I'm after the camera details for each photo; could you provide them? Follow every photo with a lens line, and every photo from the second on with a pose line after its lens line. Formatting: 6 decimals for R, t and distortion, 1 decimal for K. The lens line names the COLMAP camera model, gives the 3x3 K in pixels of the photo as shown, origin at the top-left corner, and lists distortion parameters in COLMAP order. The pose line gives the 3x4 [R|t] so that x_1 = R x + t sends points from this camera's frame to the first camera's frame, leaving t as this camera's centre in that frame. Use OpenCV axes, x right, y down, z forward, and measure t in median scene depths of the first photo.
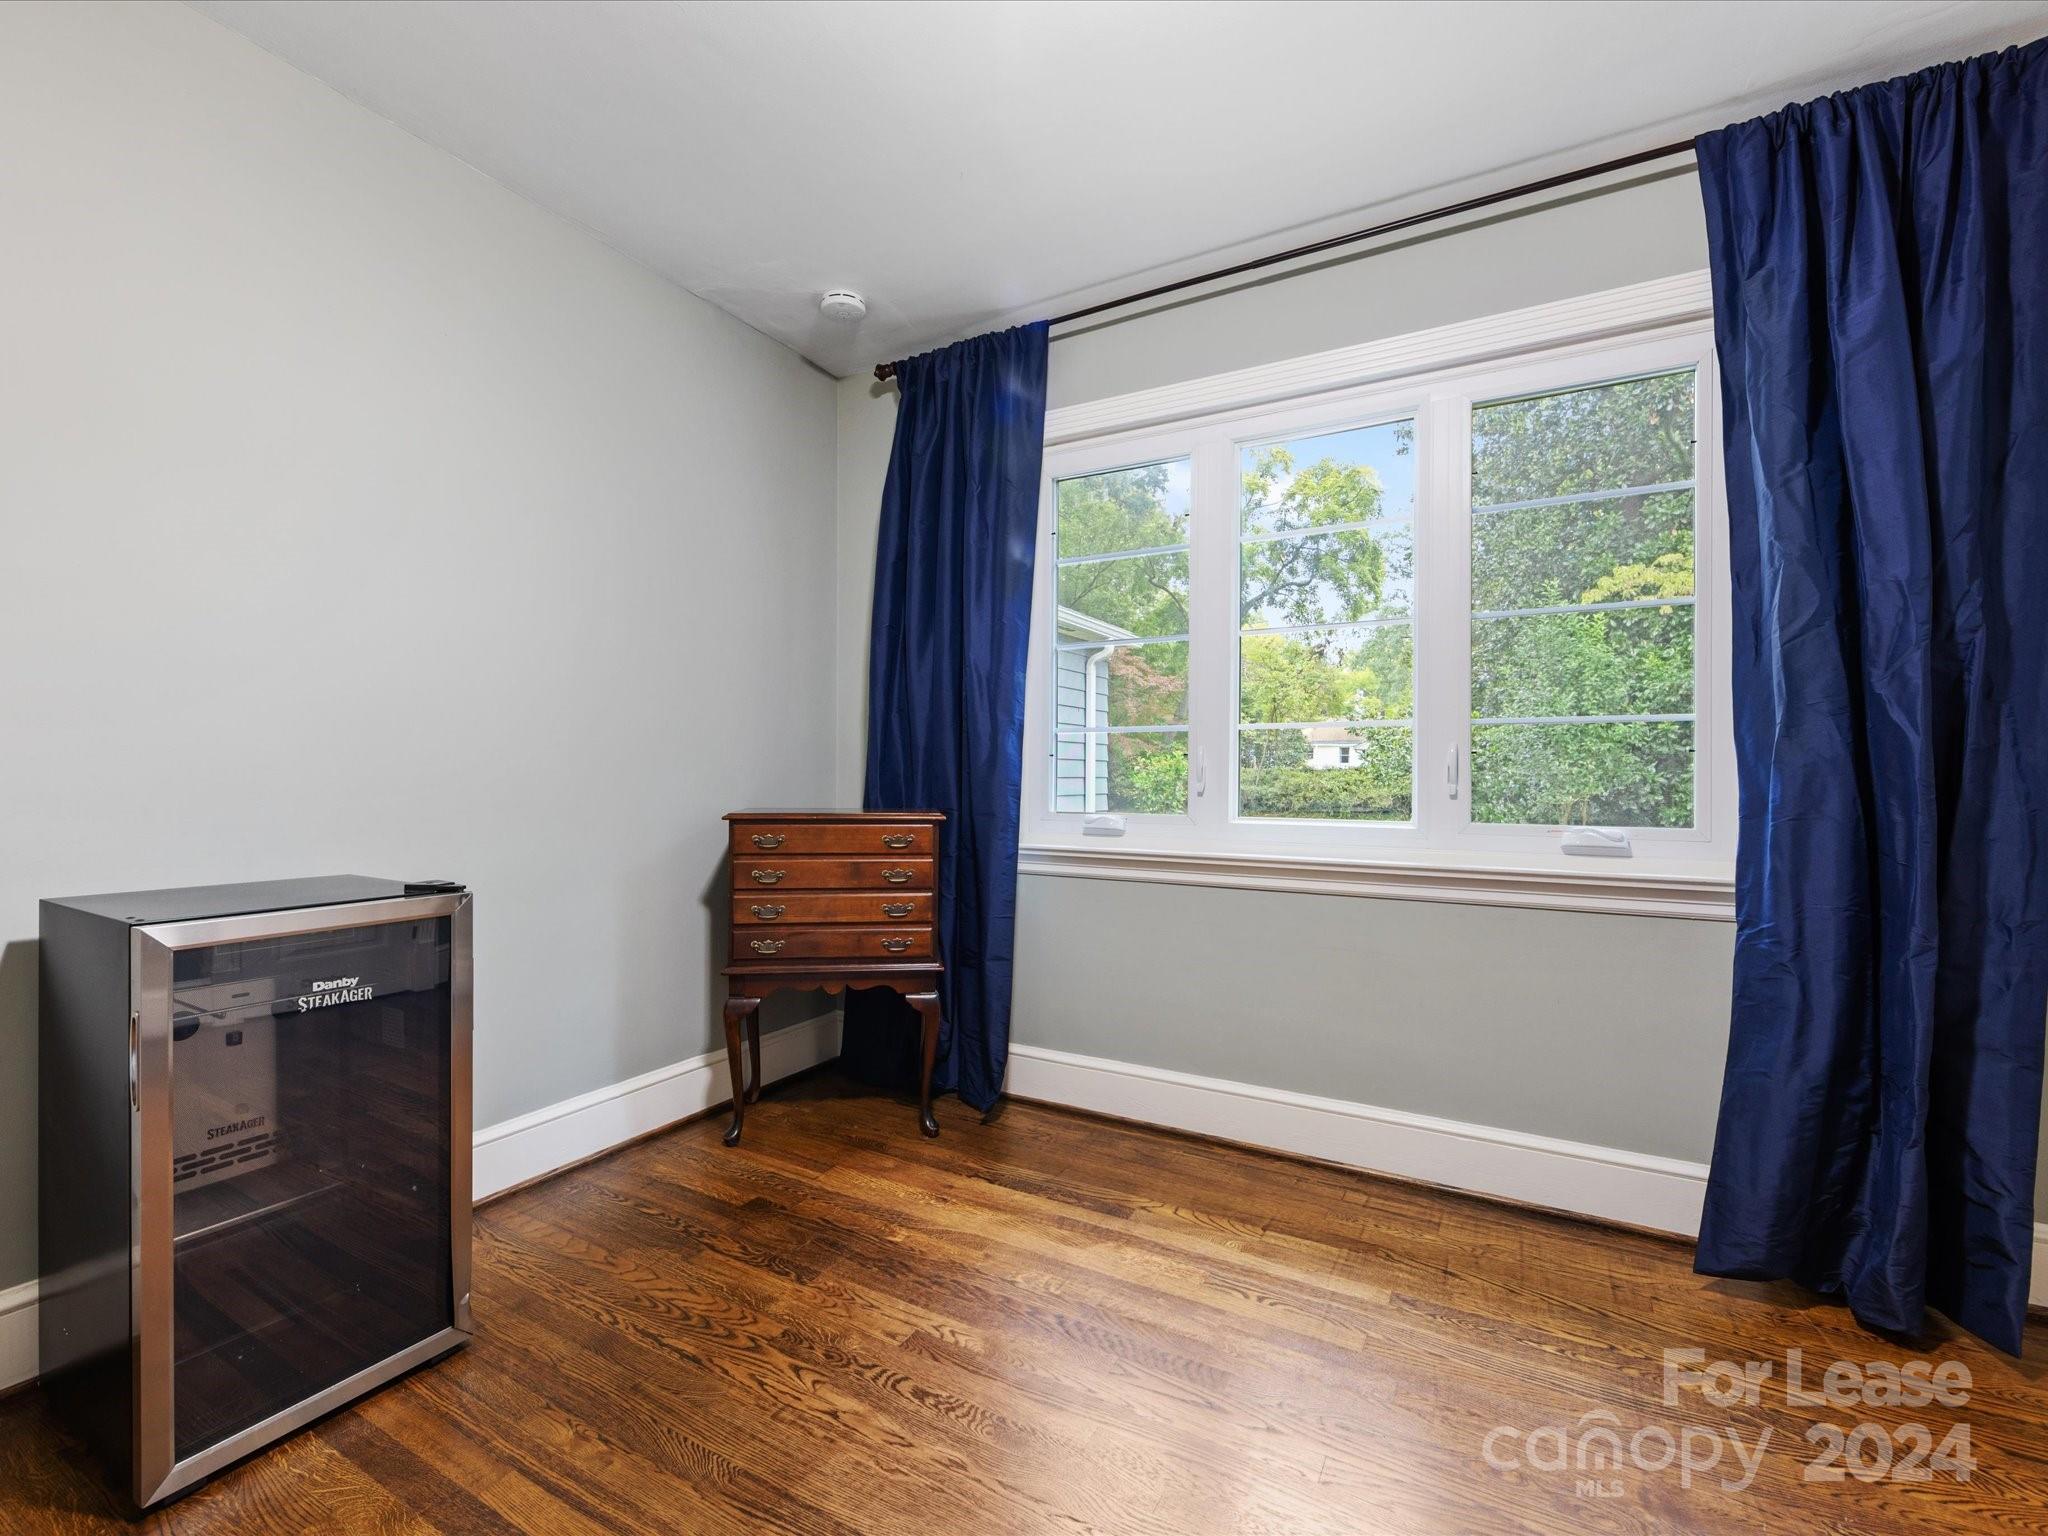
lens RADIAL K [[907.1, 0, 1026.7], [0, 907.1, 773.7], [0, 0, 1]] dist [-0.002465, -0.000681]
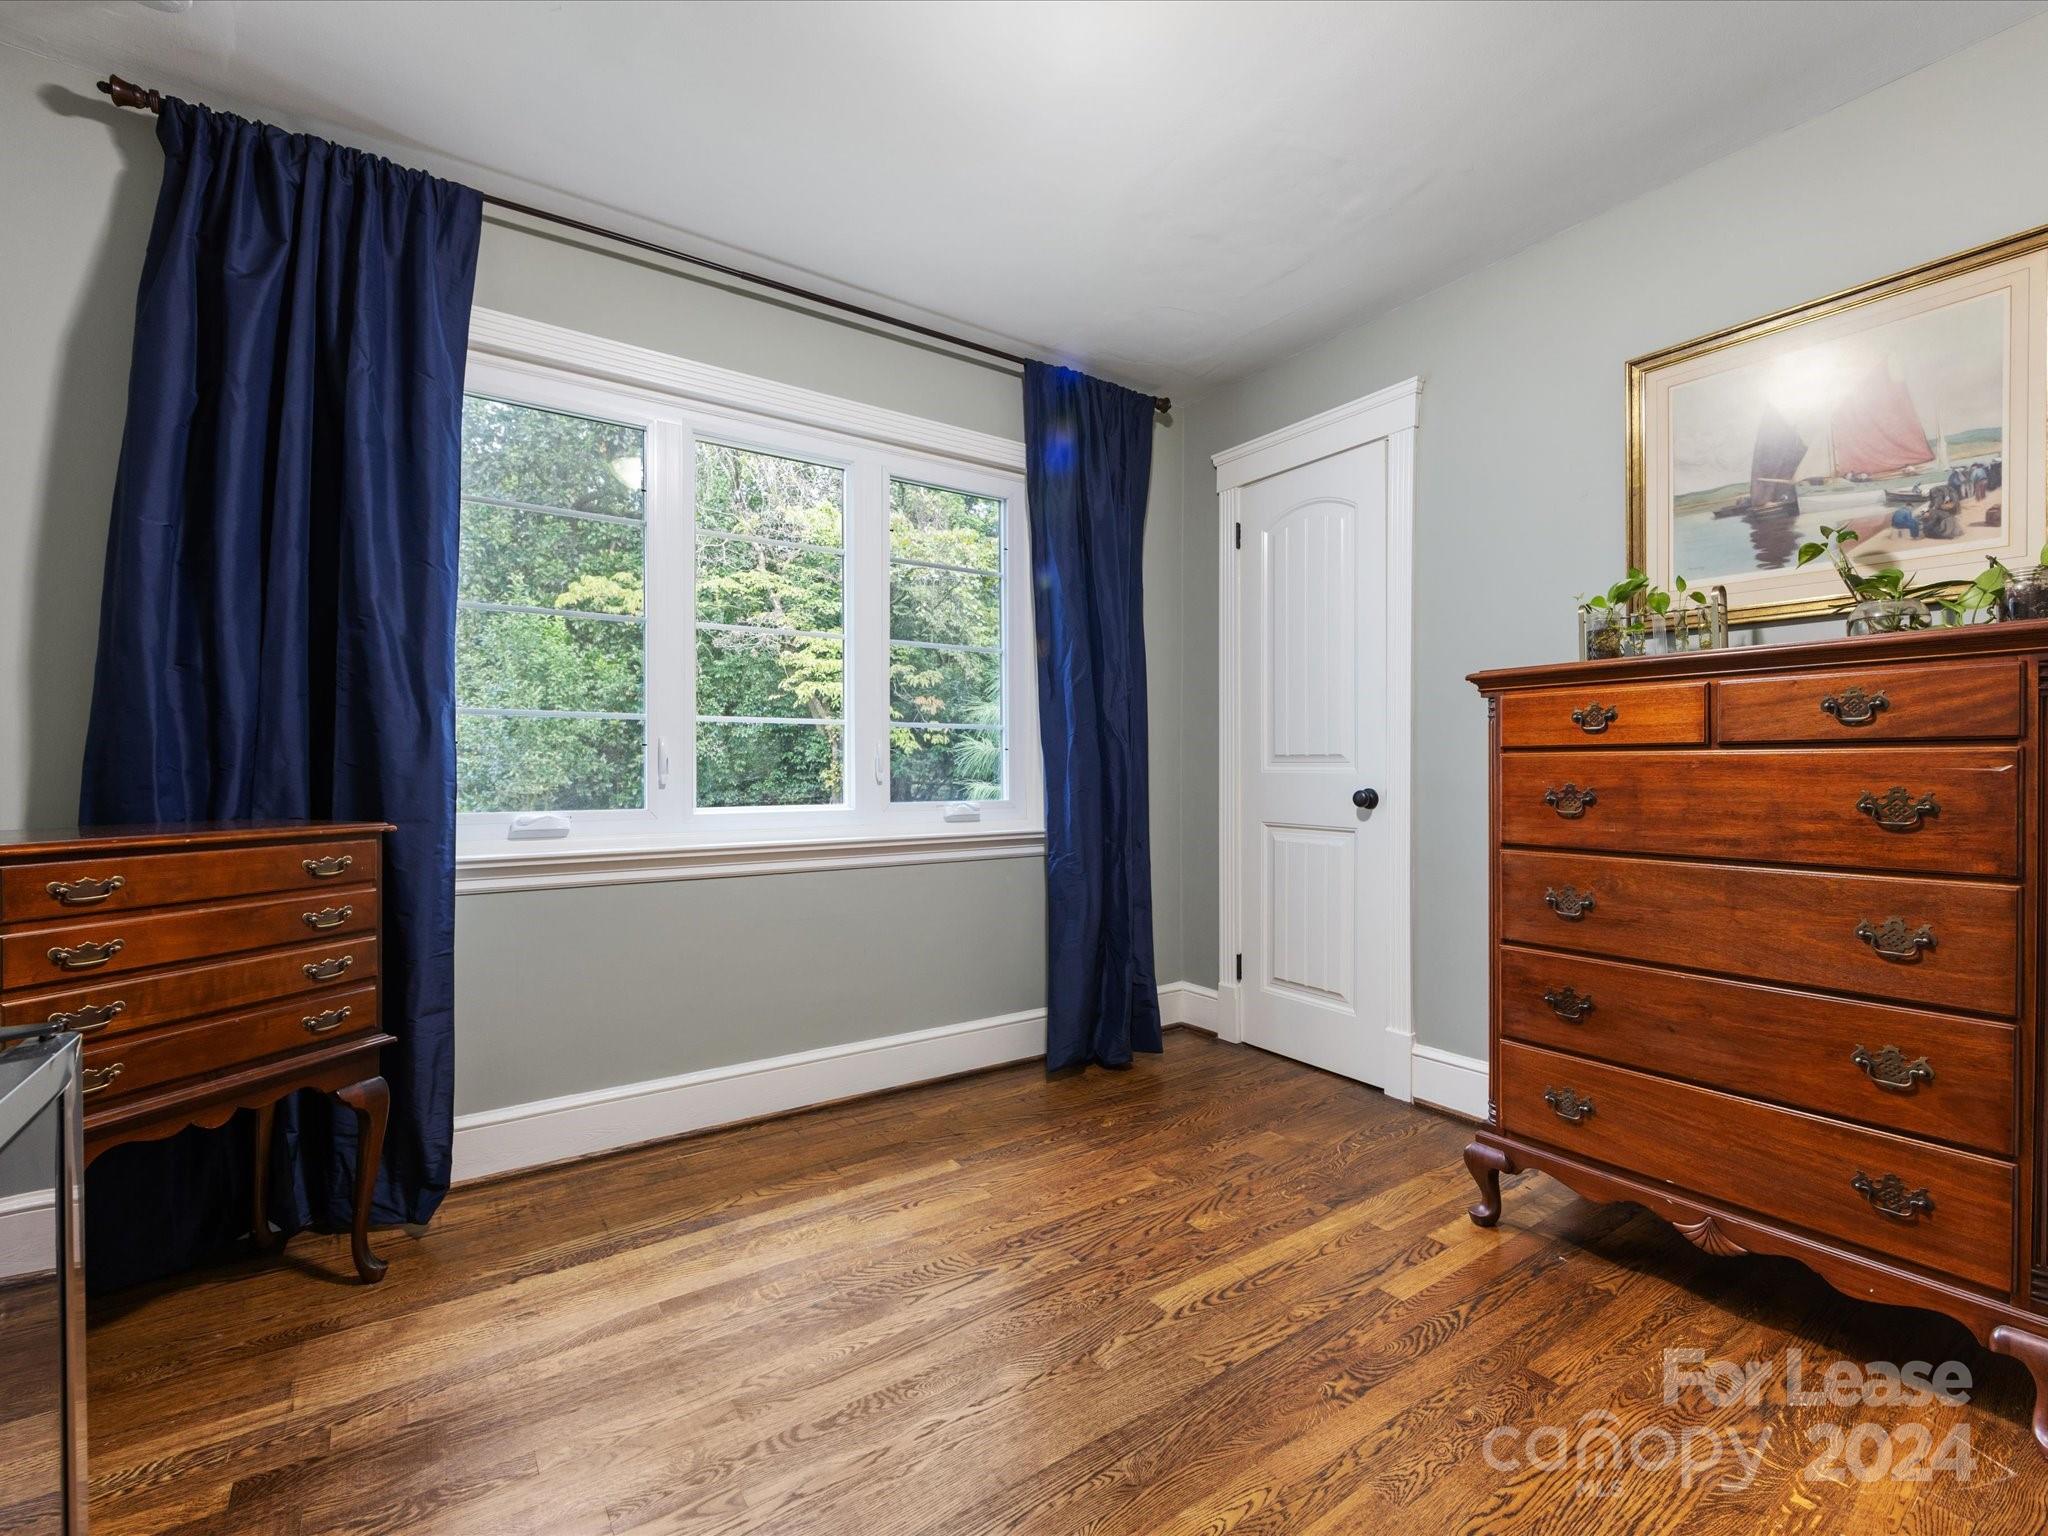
lens RADIAL K [[907.1, 0, 1014.6], [0, 907.1, 776.4], [0, 0, 1]] dist [-0.002465, -0.000681]
pose [[0.433034, -0.013690, 0.901274, -0.522169], [0.001487, 0.999894, 0.014473, -0.001819], [-0.901376, -0.004927, 0.433009, 0.250237]]
